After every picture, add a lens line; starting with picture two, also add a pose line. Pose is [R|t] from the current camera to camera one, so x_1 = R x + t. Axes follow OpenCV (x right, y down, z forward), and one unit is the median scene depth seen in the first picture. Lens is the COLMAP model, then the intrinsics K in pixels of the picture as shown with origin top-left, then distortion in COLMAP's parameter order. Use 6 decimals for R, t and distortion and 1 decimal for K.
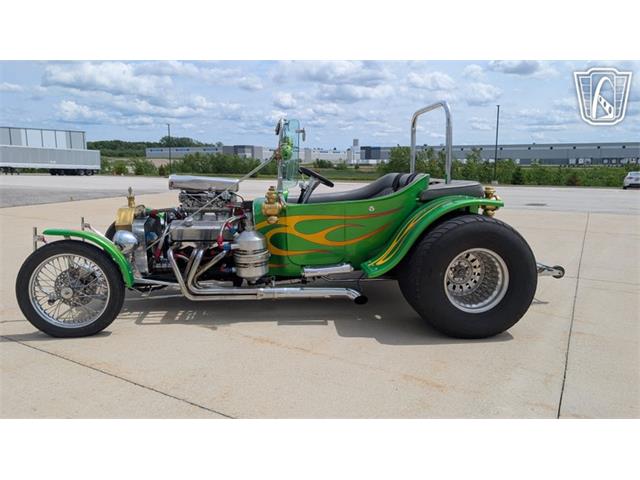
lens RADIAL K [[468.3, 0, 319.6], [0, 468.3, 235.9], [0, 0, 1]] dist [0.033503, -0.045320]
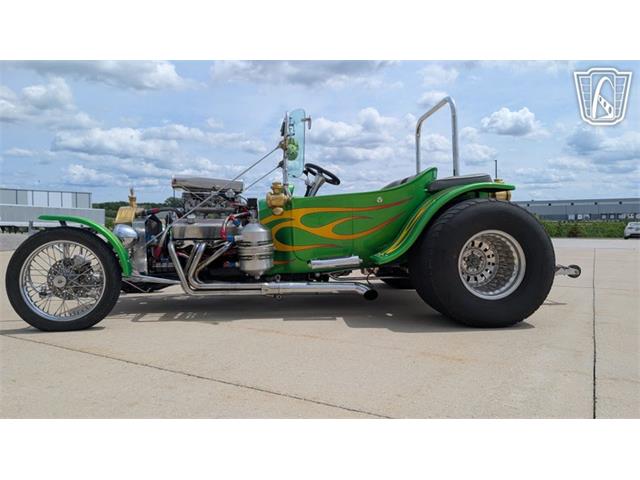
lens RADIAL K [[468.3, 0, 325.3], [0, 468.3, 234.8], [0, 0, 1]] dist [0.033503, -0.045320]
pose [[0.999911, -0.011629, 0.006593, -0.008015], [0.012373, 0.991806, -0.127150, 0.124951], [-0.005060, 0.127221, 0.991862, 0.040028]]
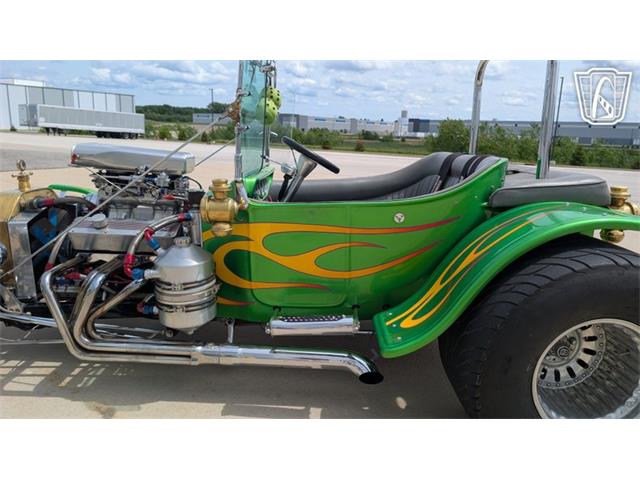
lens RADIAL K [[468.3, 0, 321.4], [0, 468.3, 237.7], [0, 0, 1]] dist [0.033503, -0.045320]
pose [[0.995223, 0.052465, -0.082332, 0.061247], [-0.047105, 0.996724, 0.065739, -0.061395], [0.085512, -0.061547, 0.994434, 0.402080]]
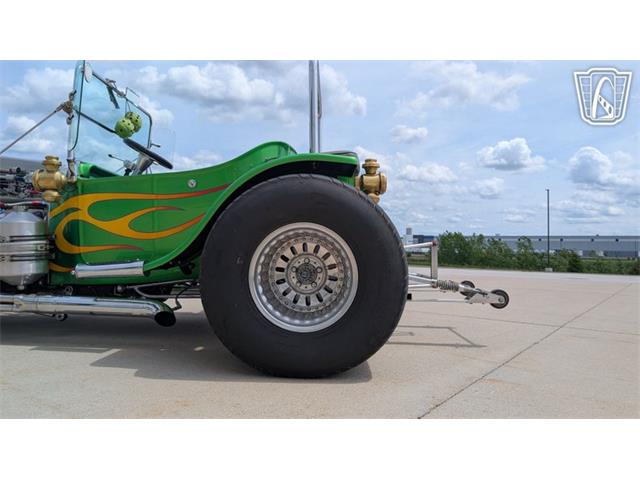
lens RADIAL K [[468.3, 0, 320.5], [0, 468.3, 228.8], [0, 0, 1]] dist [0.033503, -0.045320]
pose [[0.993565, 0.011954, -0.112628, 0.346676], [-0.034434, 0.979225, -0.199833, 0.127157], [0.107900, 0.202425, 0.973335, 0.330190]]
